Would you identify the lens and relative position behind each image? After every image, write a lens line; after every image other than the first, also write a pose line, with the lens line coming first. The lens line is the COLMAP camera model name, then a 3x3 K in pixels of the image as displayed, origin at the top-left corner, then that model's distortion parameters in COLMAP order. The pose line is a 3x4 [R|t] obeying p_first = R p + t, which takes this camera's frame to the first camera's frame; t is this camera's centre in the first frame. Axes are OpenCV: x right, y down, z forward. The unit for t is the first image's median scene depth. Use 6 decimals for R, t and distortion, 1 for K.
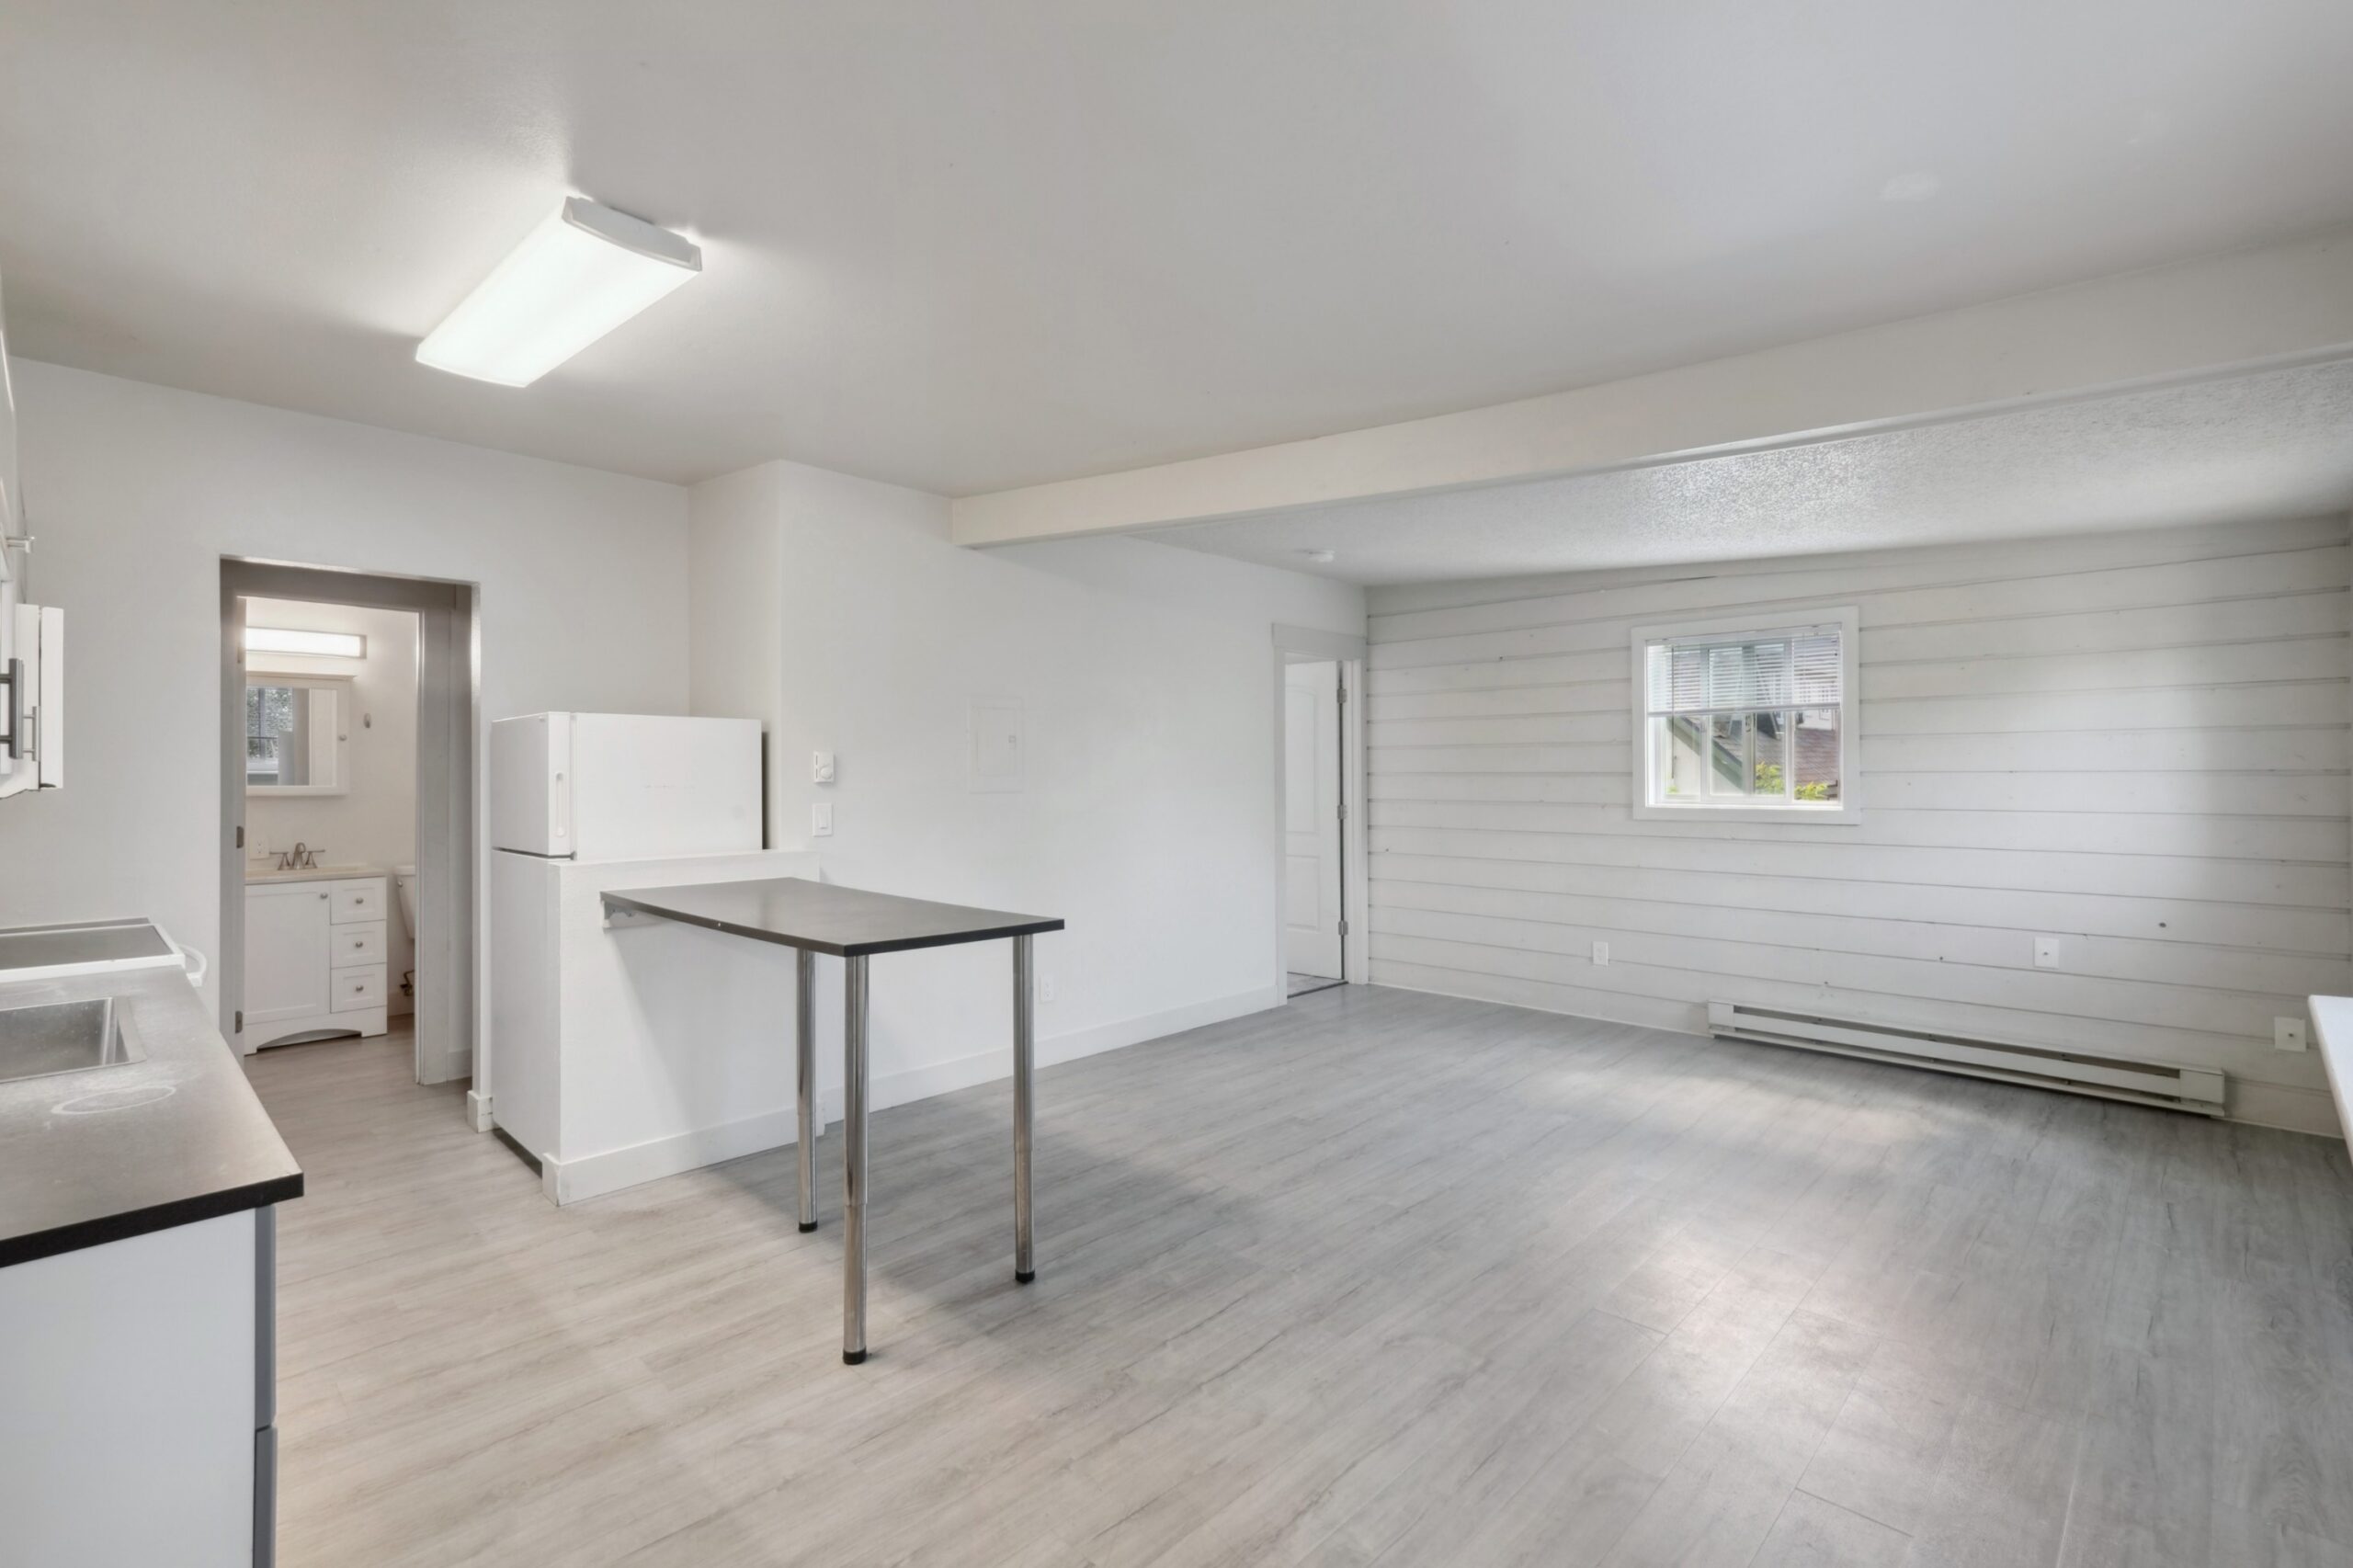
lens RADIAL K [[1054.7, 0, 1176.2], [0, 1054.7, 773.7], [0, 0, 1]] dist [-0.002248, 0.000584]
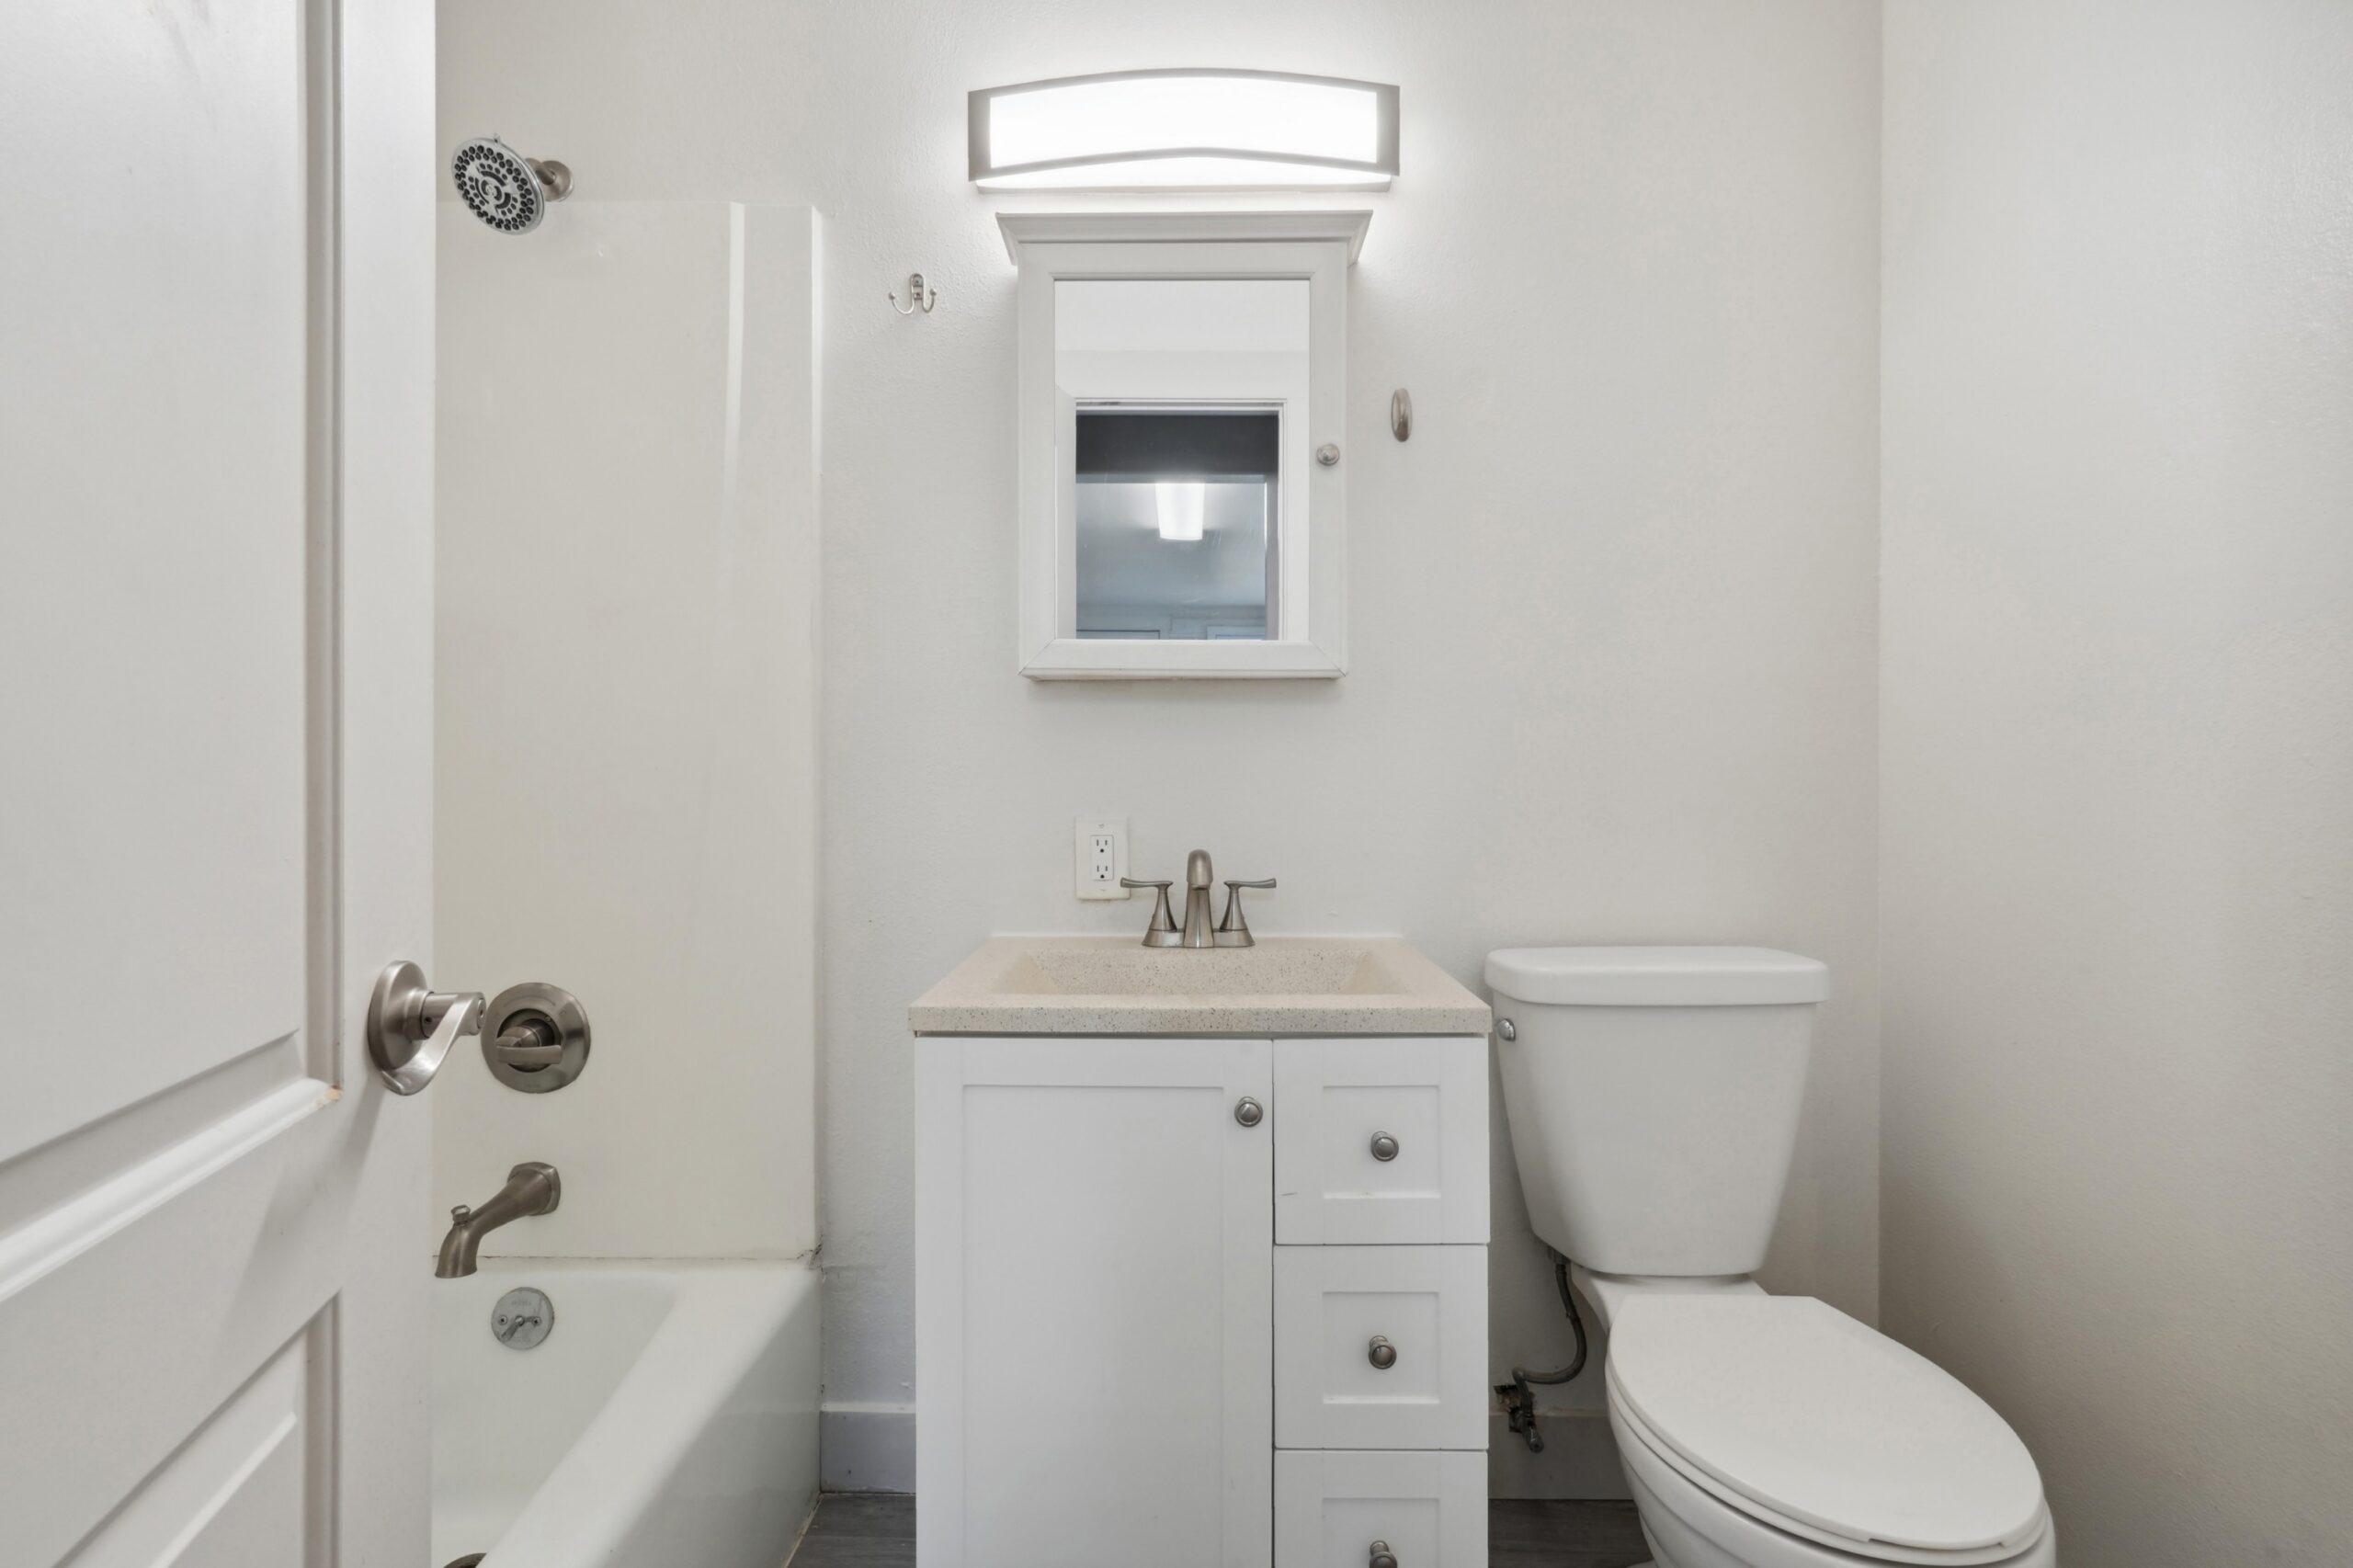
lens RADIAL K [[1054.7, 0, 1176.2], [0, 1054.7, 773.7], [0, 0, 1]] dist [-0.002248, 0.000584]
pose [[0.672718, 0.001562, -0.739897, -0.849877], [0.001624, 0.999992, 0.003588, 0.059502], [0.739897, -0.003615, 0.672711, 1.085942]]
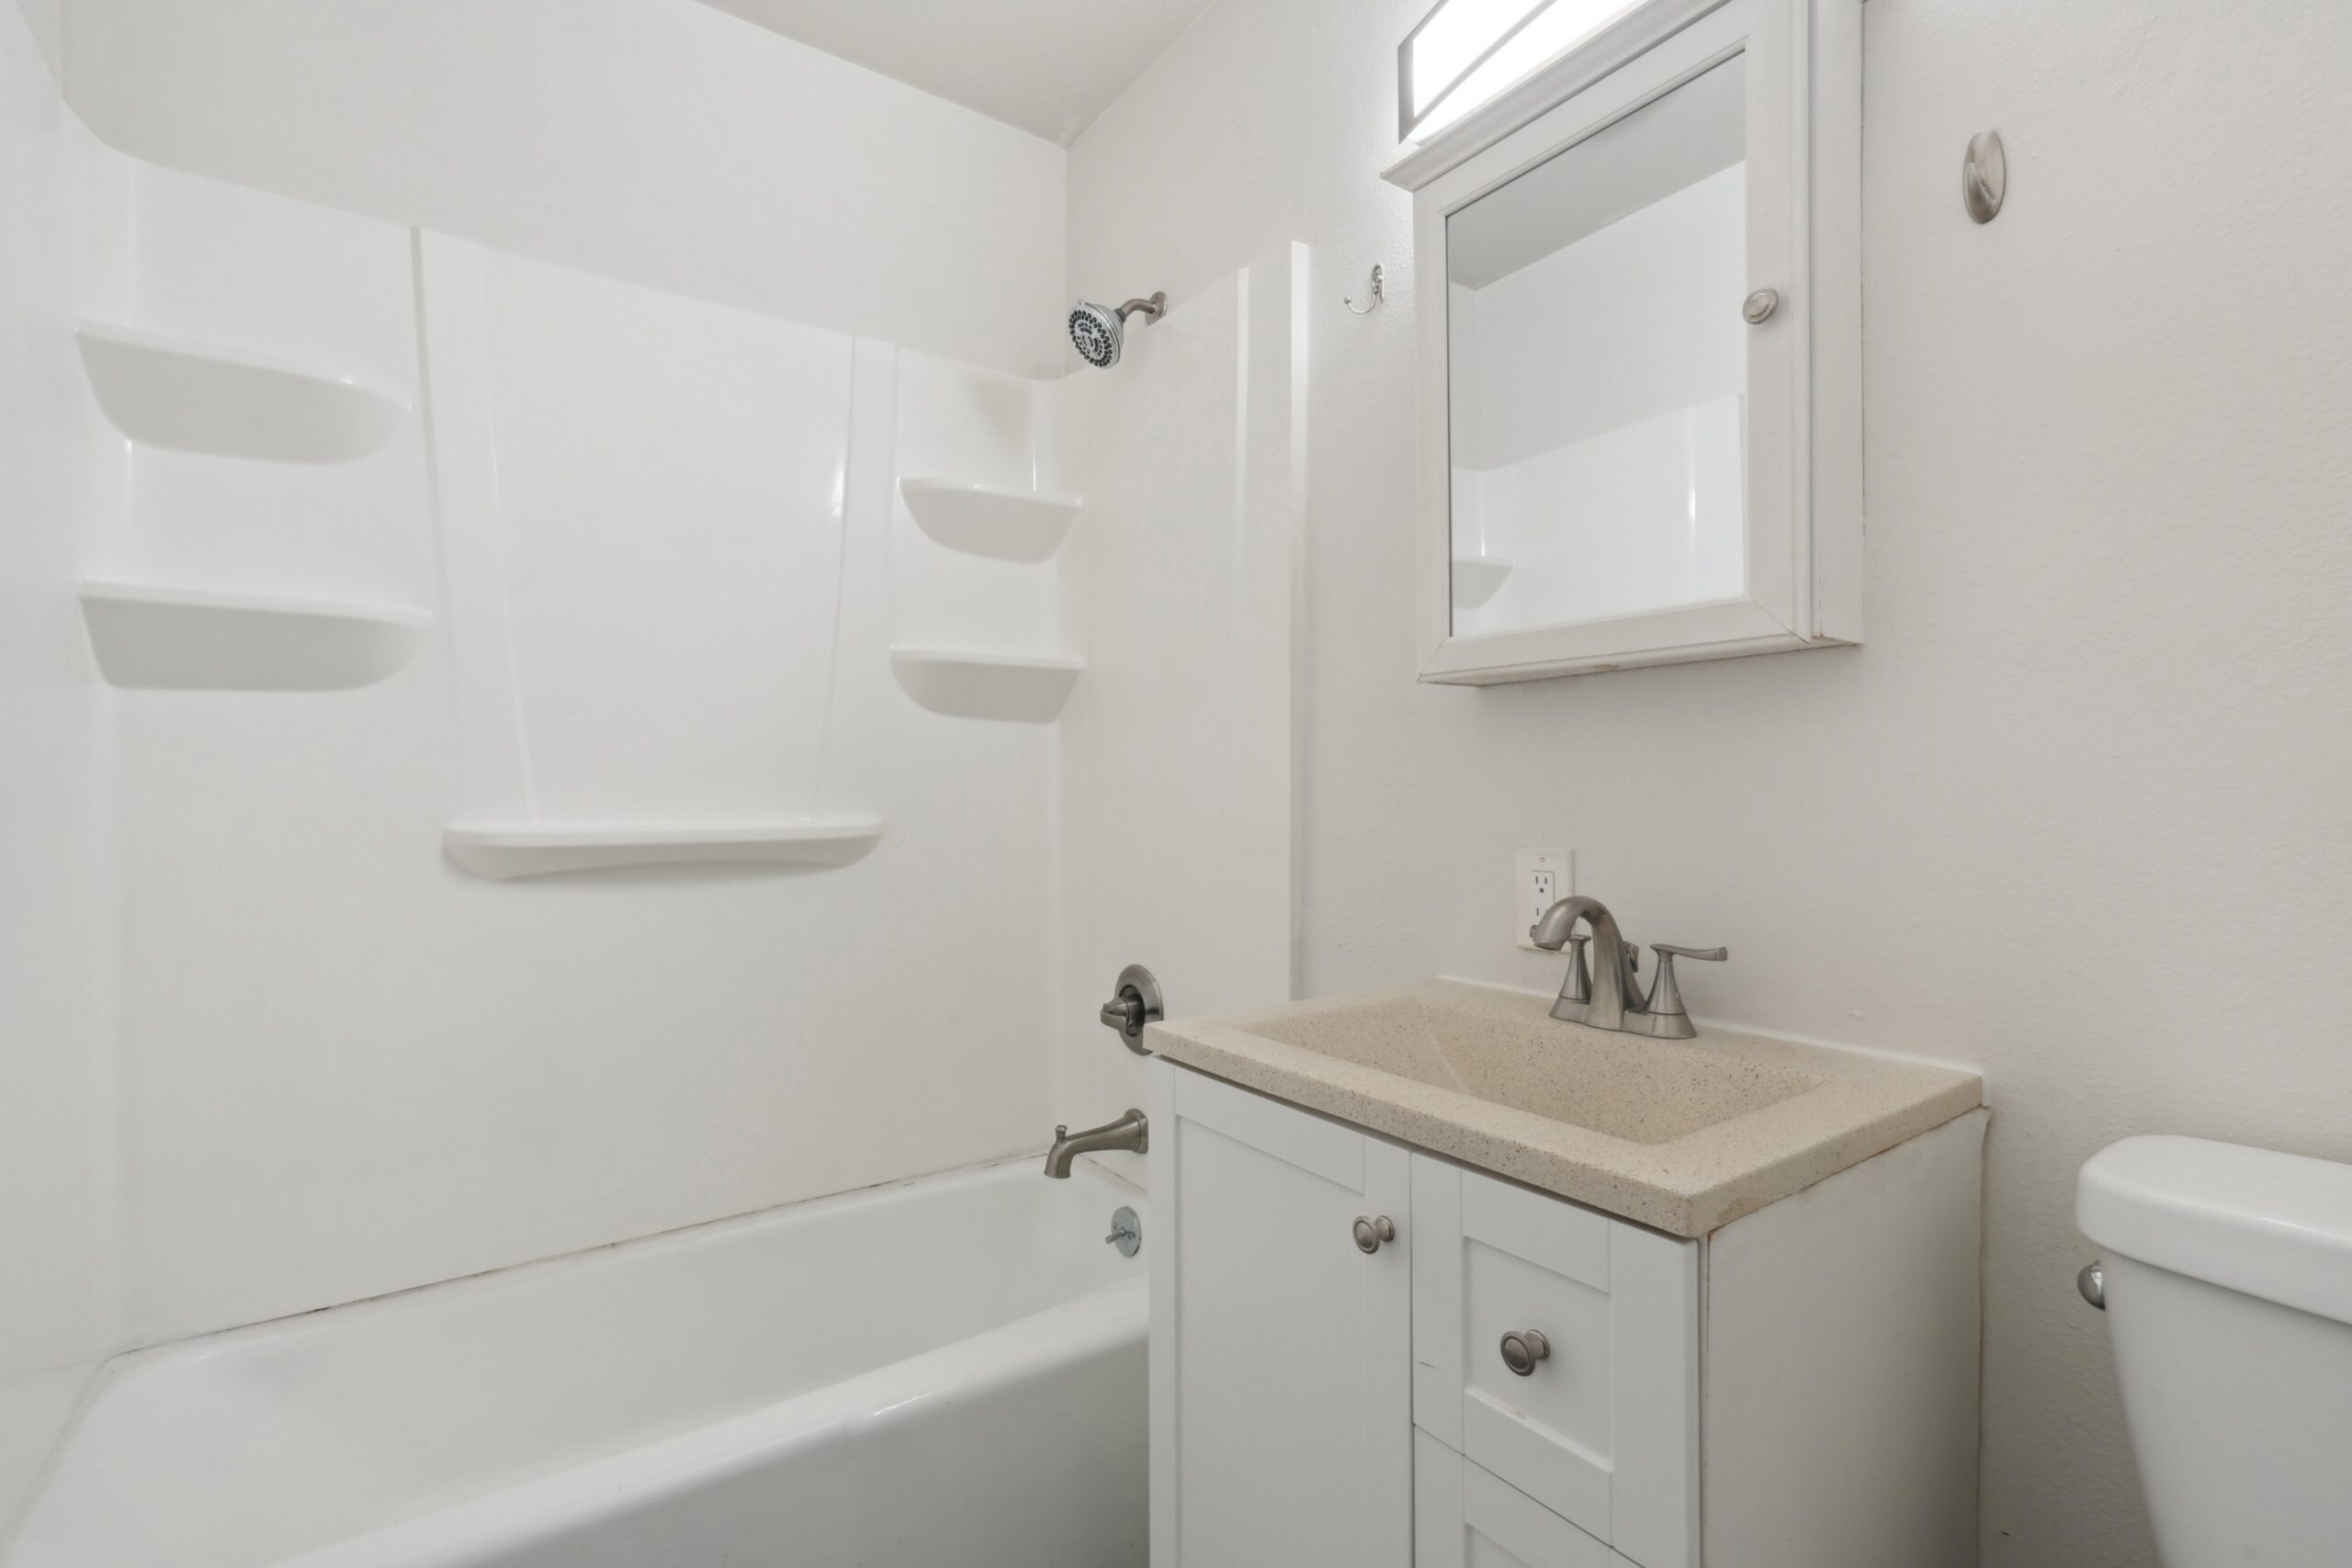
lens RADIAL K [[1098.4, 0, 1288.5], [0, 1098.4, 795.9], [0, 0, 1]] dist [-0.019716, 0.000058]
pose [[-0.192974, 0.001102, -0.981203, -0.823207], [0.005228, 0.999986, 0.000095, 0.060834], [0.981190, -0.005111, -0.192977, 1.308673]]
